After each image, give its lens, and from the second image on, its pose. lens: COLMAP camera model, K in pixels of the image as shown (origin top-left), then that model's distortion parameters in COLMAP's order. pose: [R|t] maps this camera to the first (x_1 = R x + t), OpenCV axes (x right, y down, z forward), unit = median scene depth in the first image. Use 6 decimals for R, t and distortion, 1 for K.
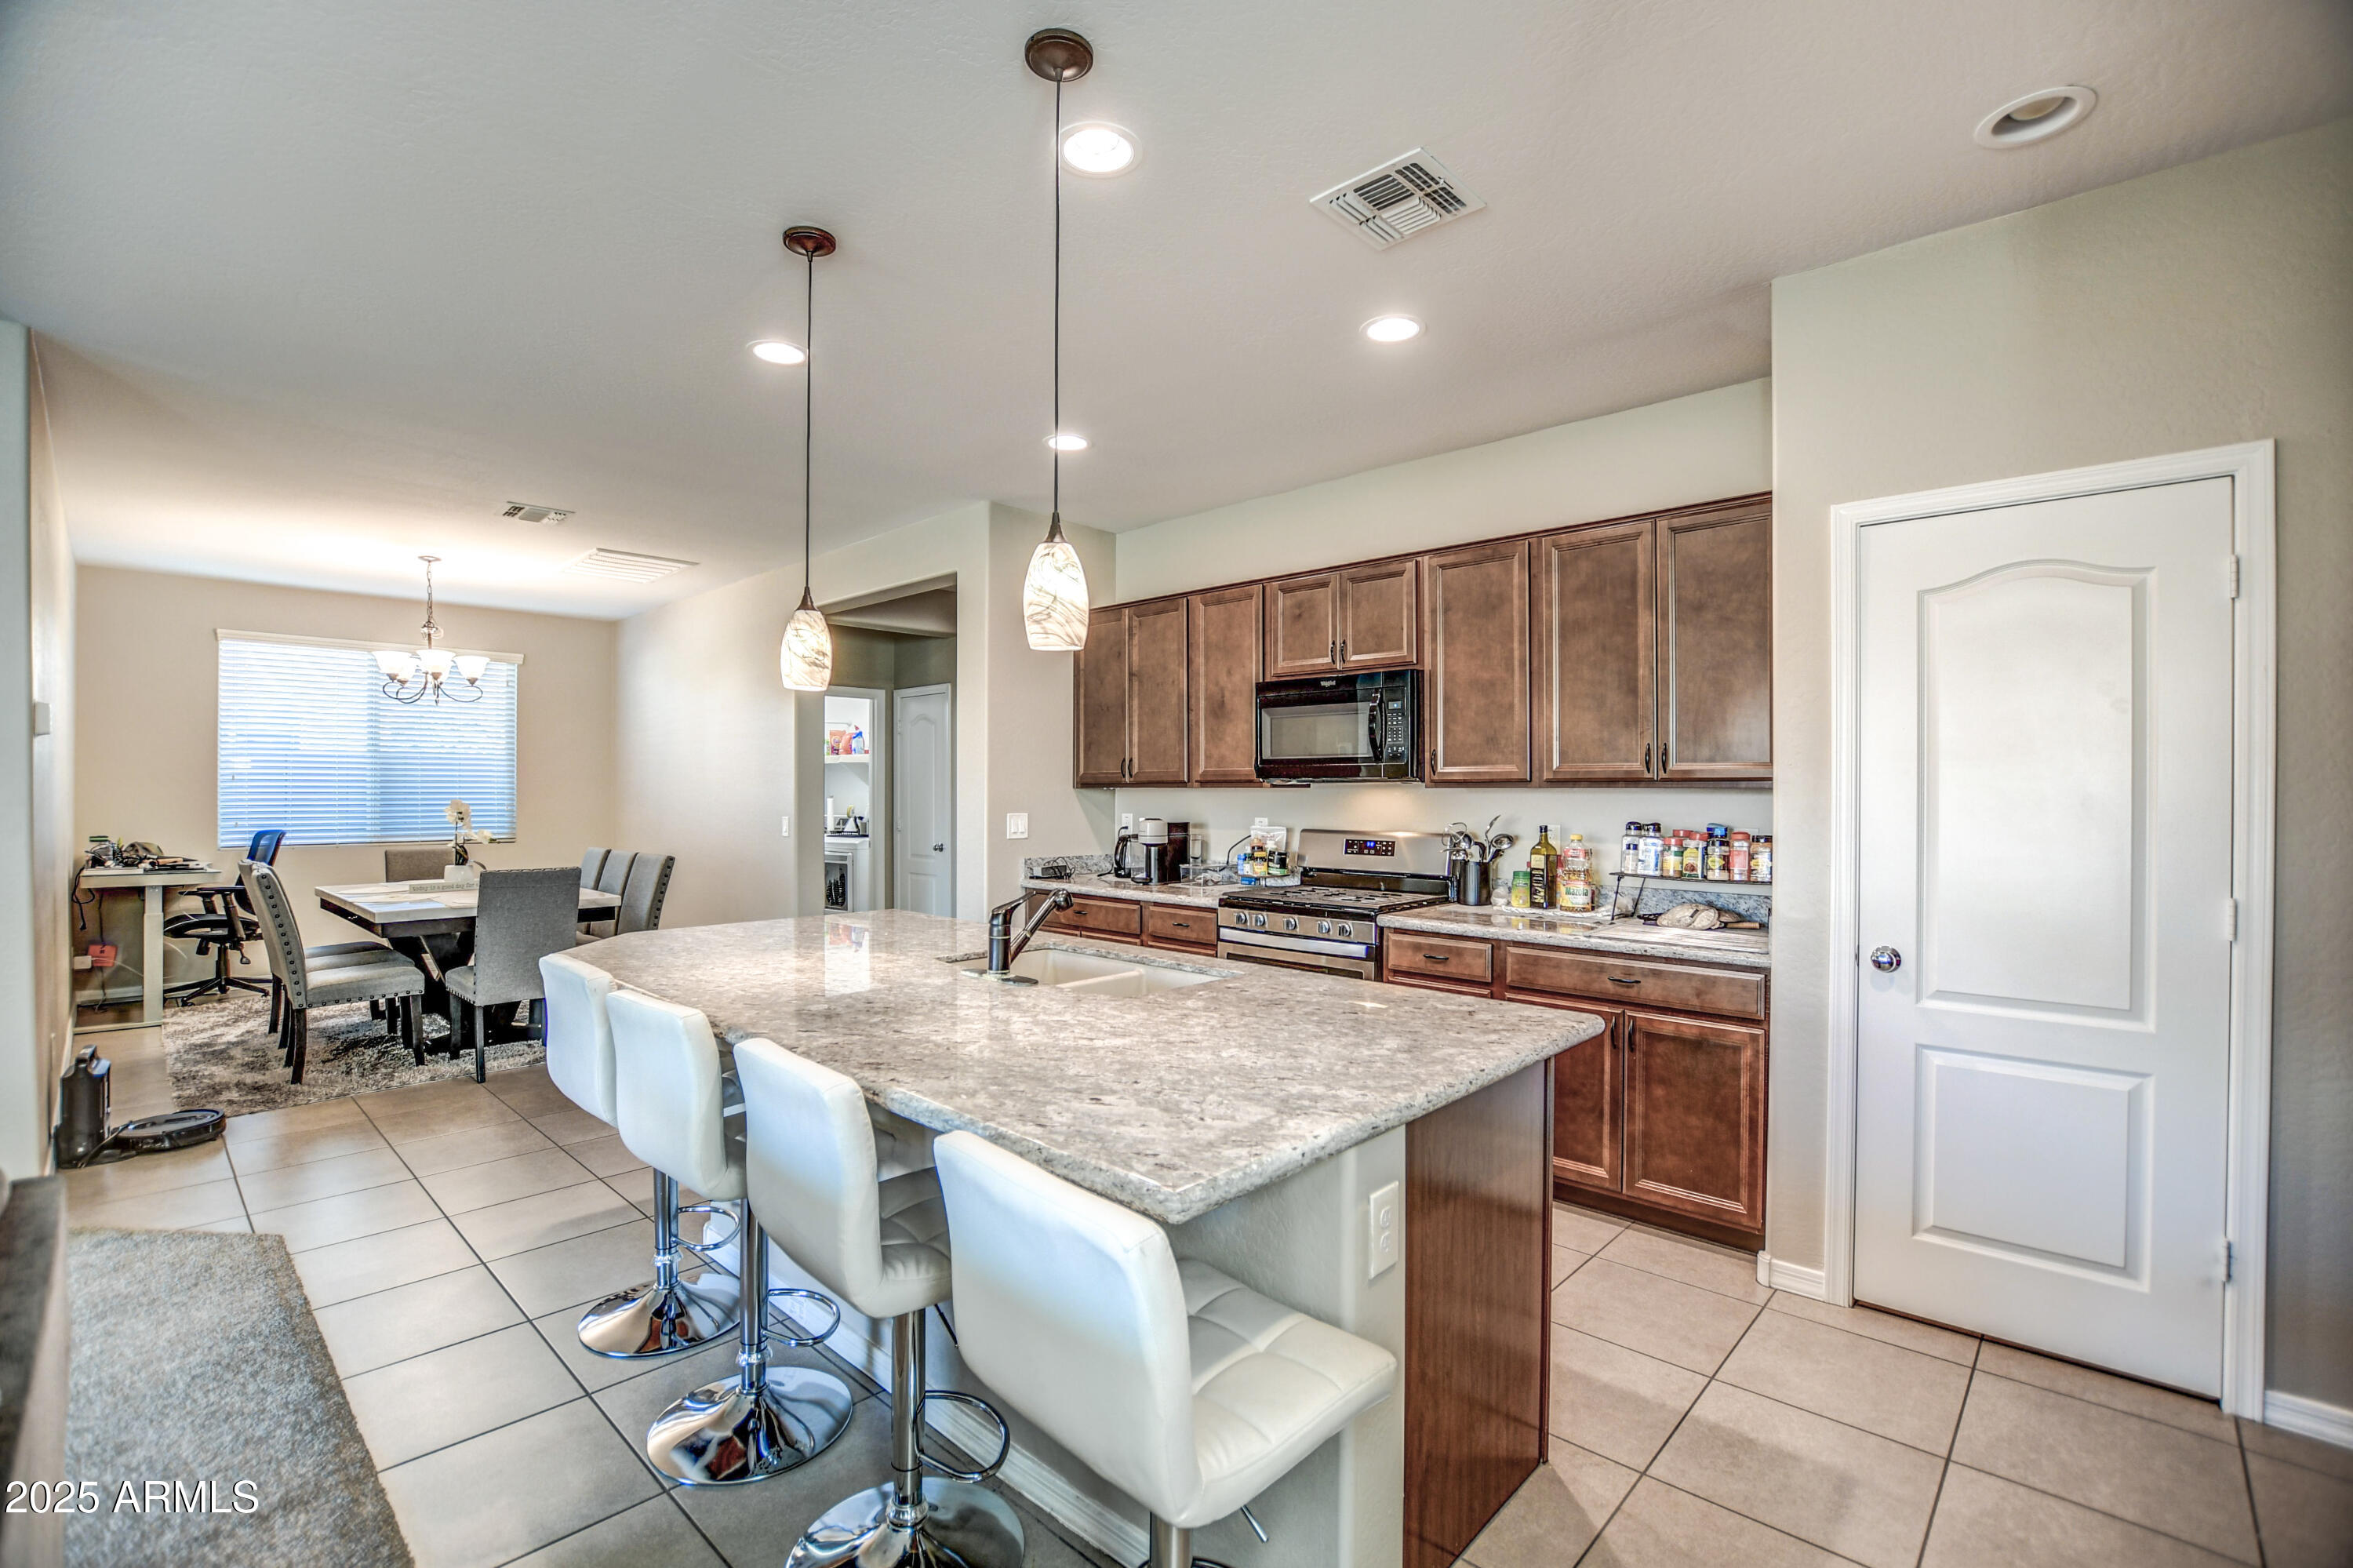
lens RADIAL K [[1035.5, 0, 1179.6], [0, 1035.5, 790.6], [0, 0, 1]] dist [-0.029079, 0.000319]
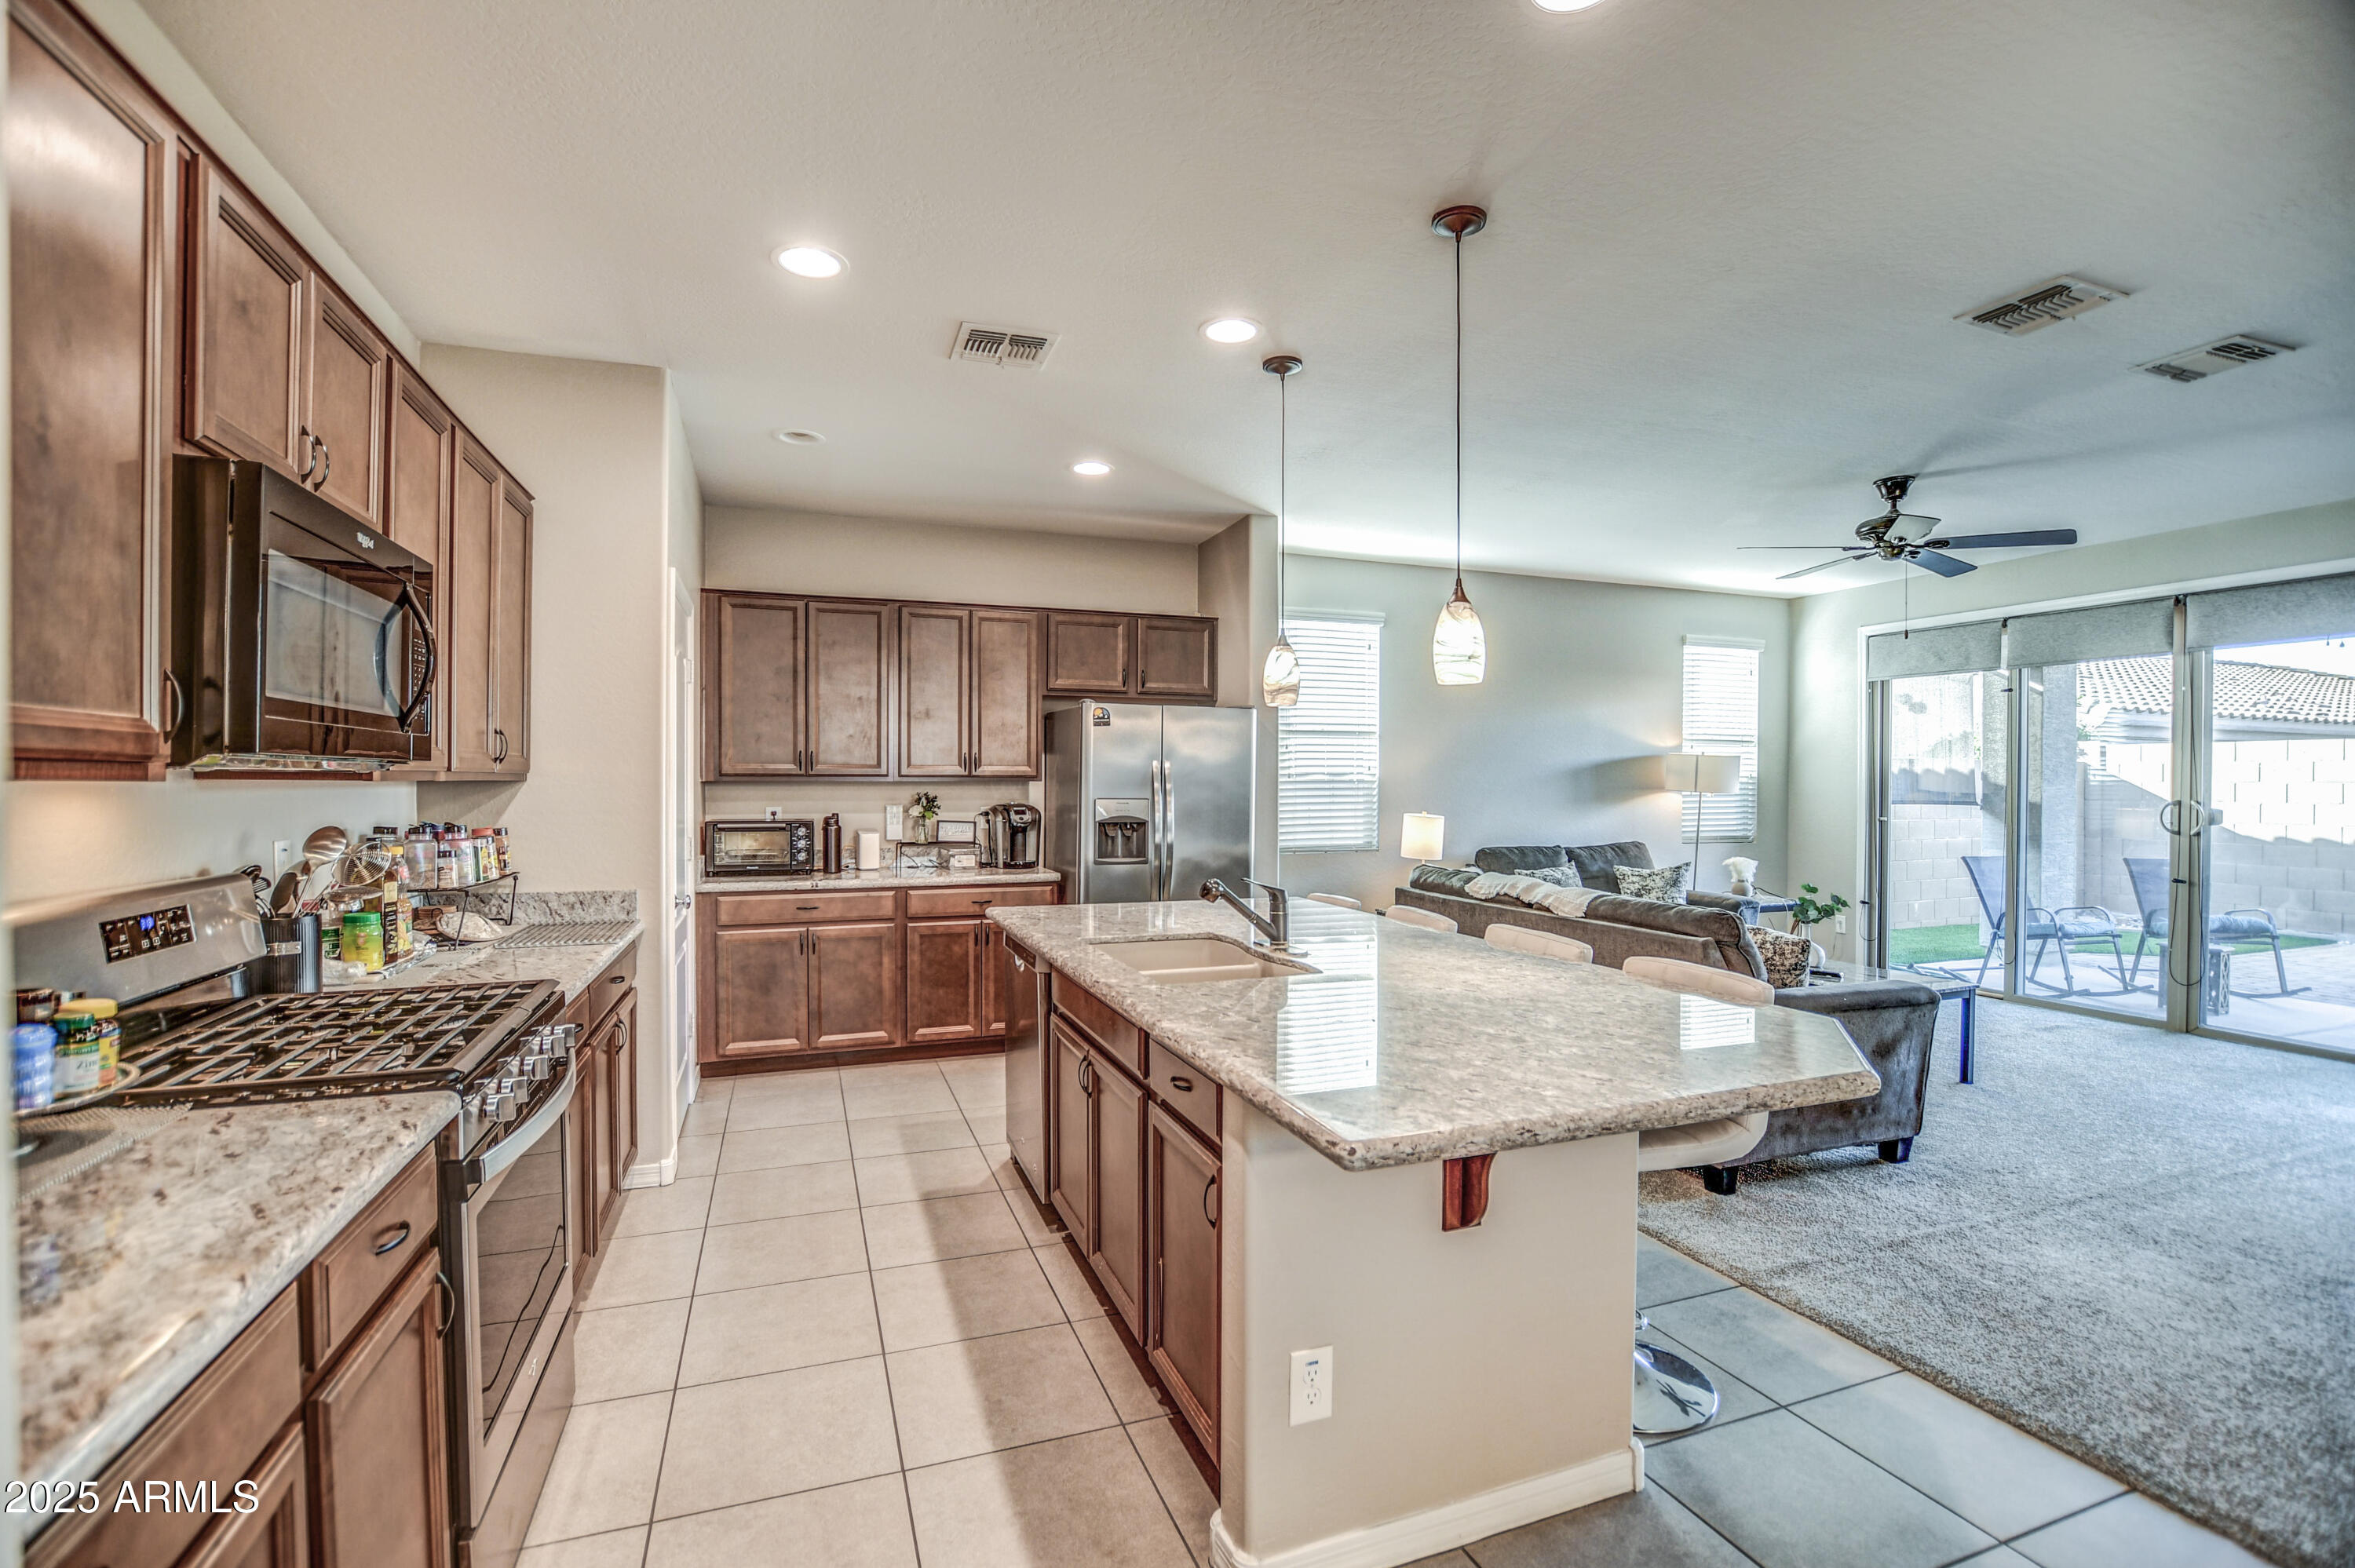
lens RADIAL K [[1036.2, 0, 1180.6], [0, 1036.2, 790.6], [0, 0, 1]] dist [-0.029079, 0.000319]
pose [[-0.889074, -0.010743, 0.457637, -0.415435], [-0.006479, 0.999920, 0.010886, -0.006675], [-0.457717, 0.006713, -0.889073, 1.419923]]
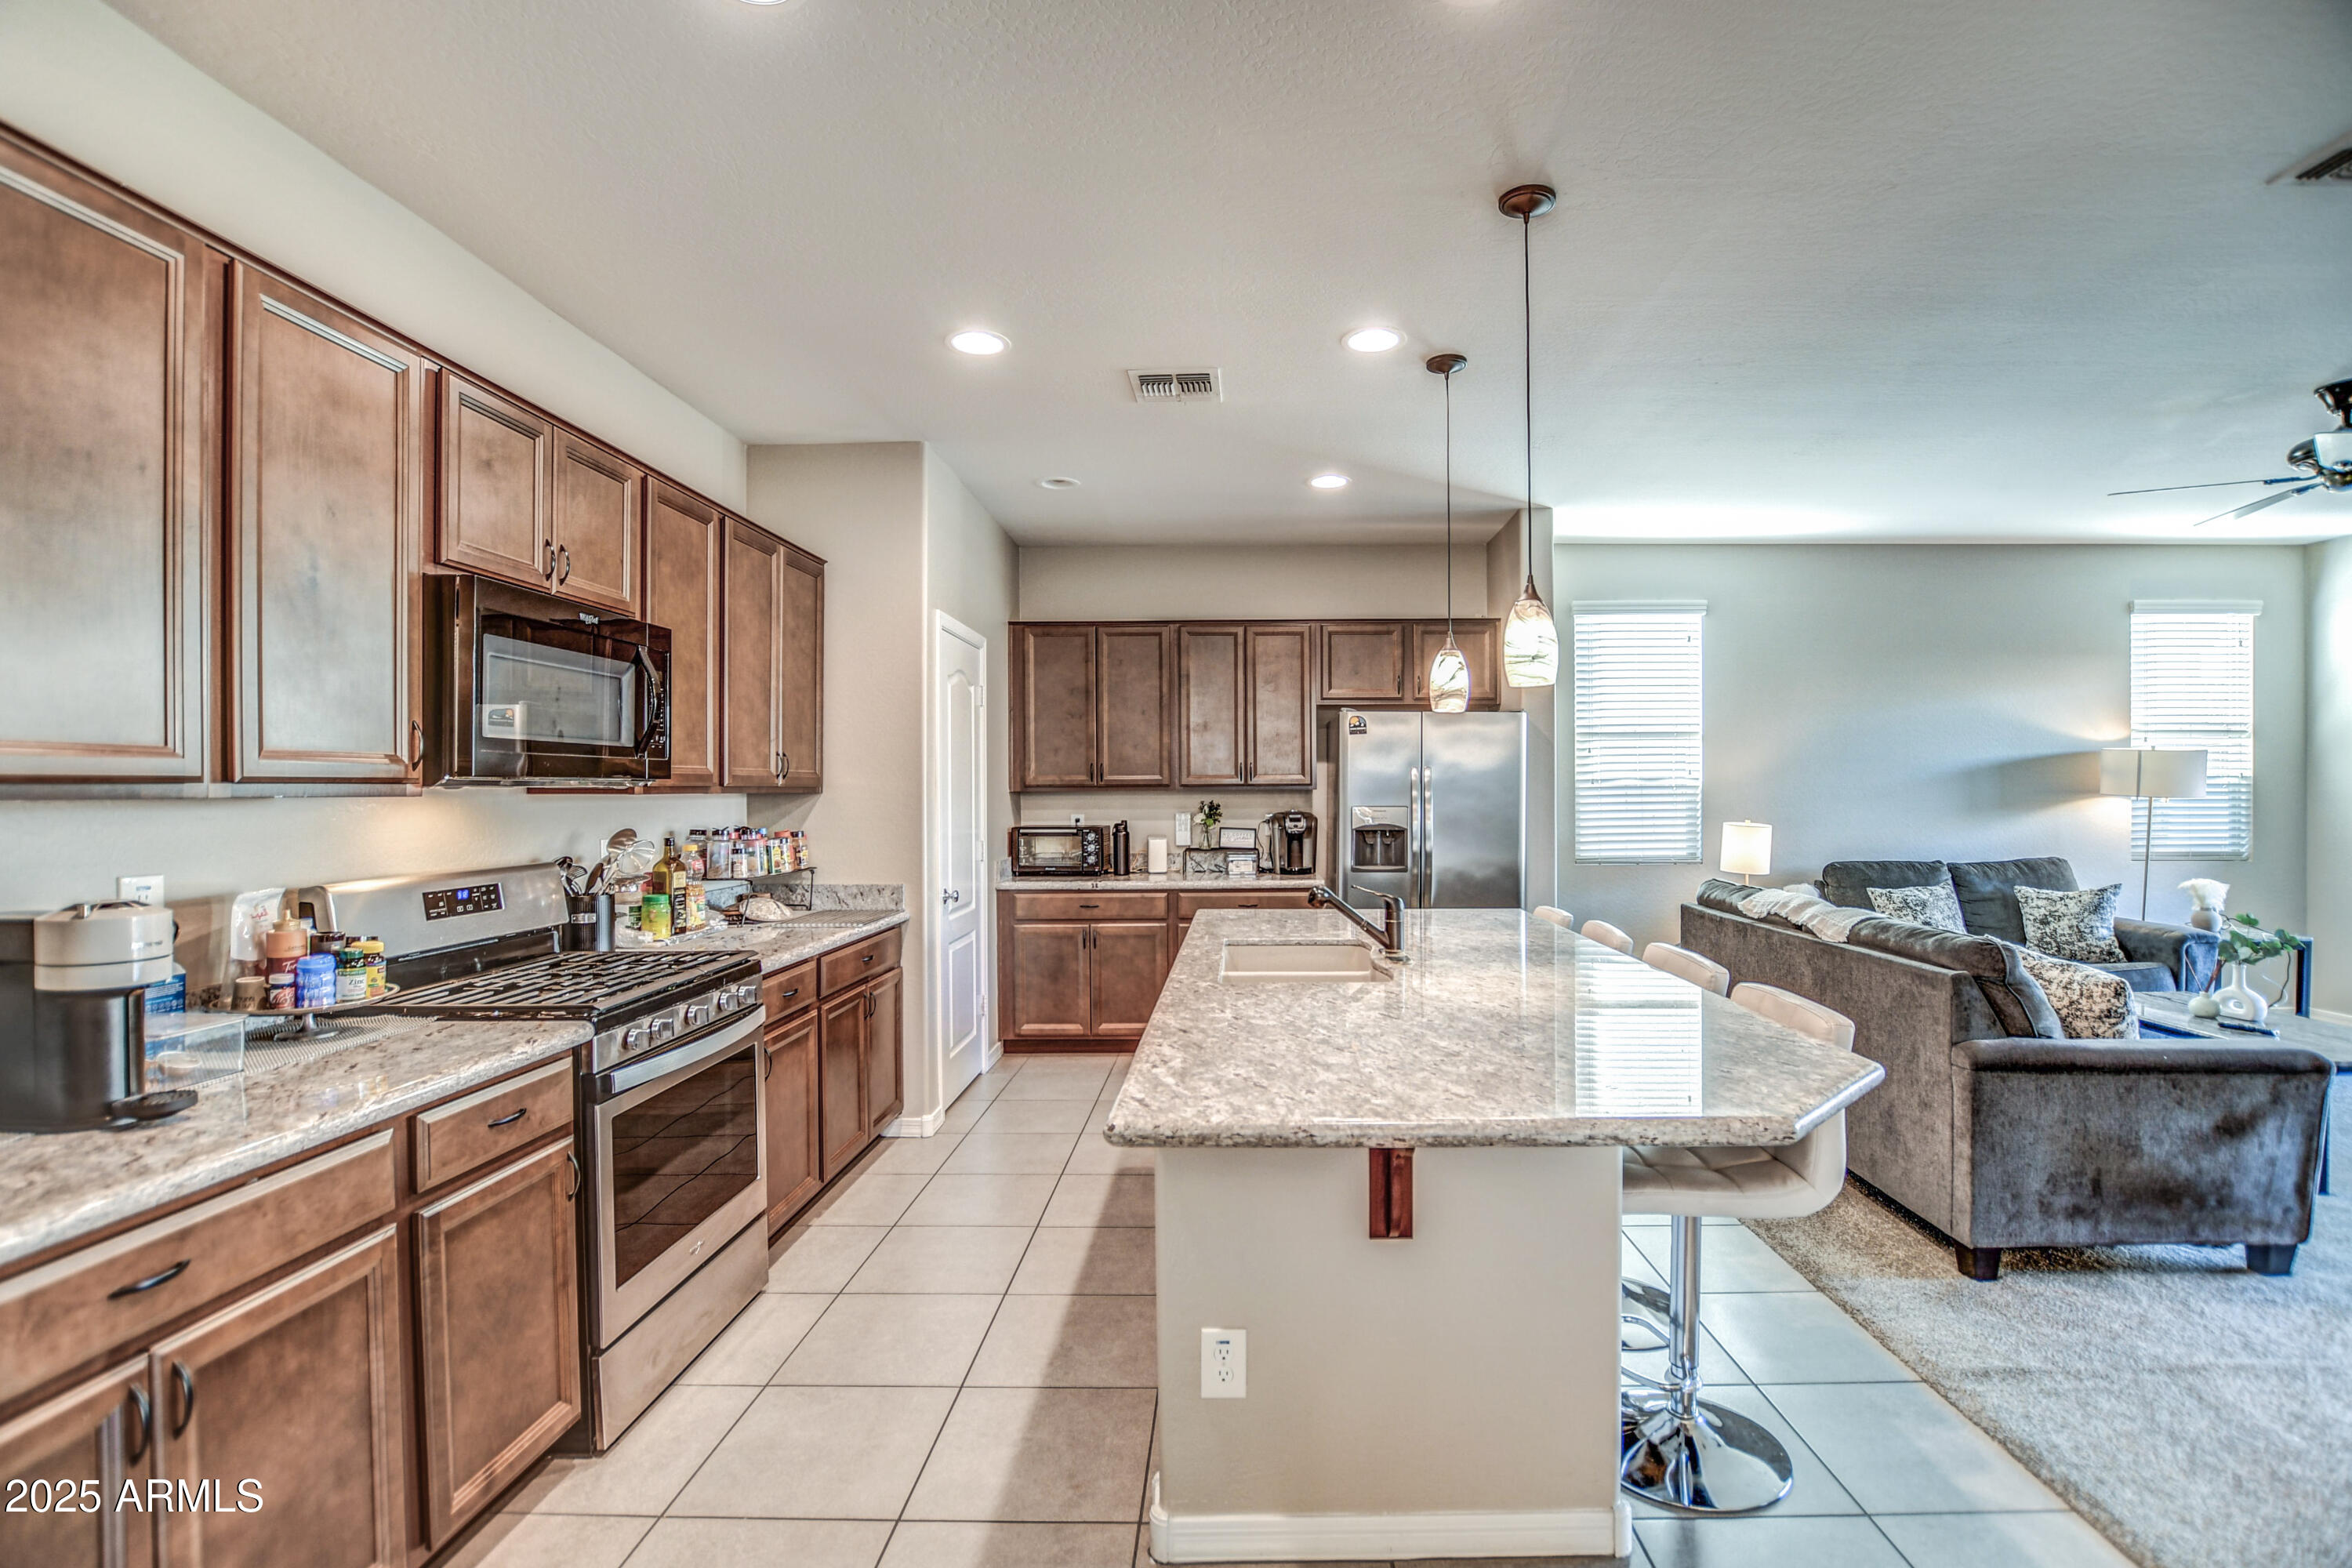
lens RADIAL K [[1060.5, 0, 1242.5], [0, 1060.5, 791.0], [0, 0, 1]] dist [-0.029948, 0.000206]
pose [[-0.672039, -0.002241, 0.740512, -0.640829], [0.002247, 0.999985, 0.005065, -0.008521], [-0.740512, 0.005068, -0.672024, 1.308058]]
